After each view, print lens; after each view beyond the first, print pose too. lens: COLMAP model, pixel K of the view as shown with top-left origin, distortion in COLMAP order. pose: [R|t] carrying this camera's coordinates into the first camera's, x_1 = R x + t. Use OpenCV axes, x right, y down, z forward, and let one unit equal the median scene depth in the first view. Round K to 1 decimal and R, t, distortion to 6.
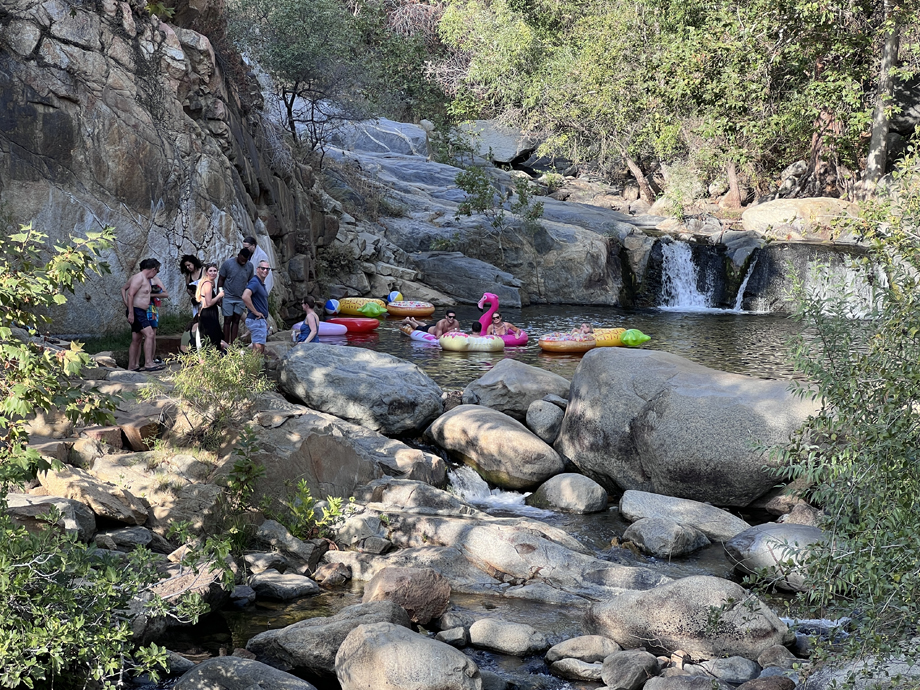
lens RADIAL K [[2157.3, 0, 460.0], [0, 2157.3, 345.0], [0, 0, 1]] dist [-0.301882, 4.777694]
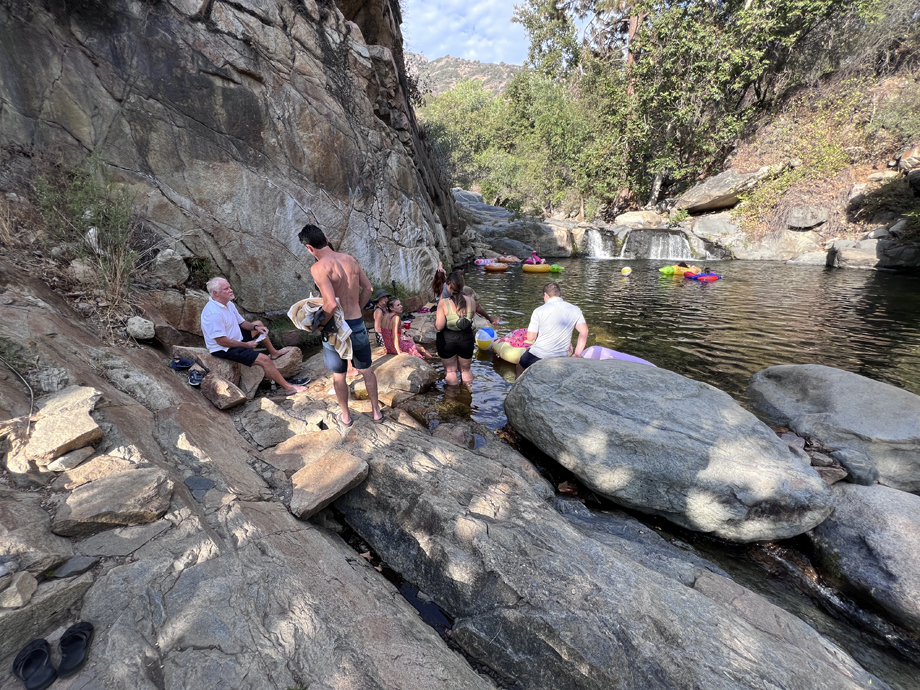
lens RADIAL K [[369.6, 0, 451.2], [0, 369.6, 347.3], [0, 0, 1]] dist [-0.001610, -0.000081]
pose [[0.999522, -0.027269, -0.014587, -0.088414], [0.029898, 0.972634, 0.230409, -0.027818], [0.007905, -0.230735, 0.972984, 0.790090]]
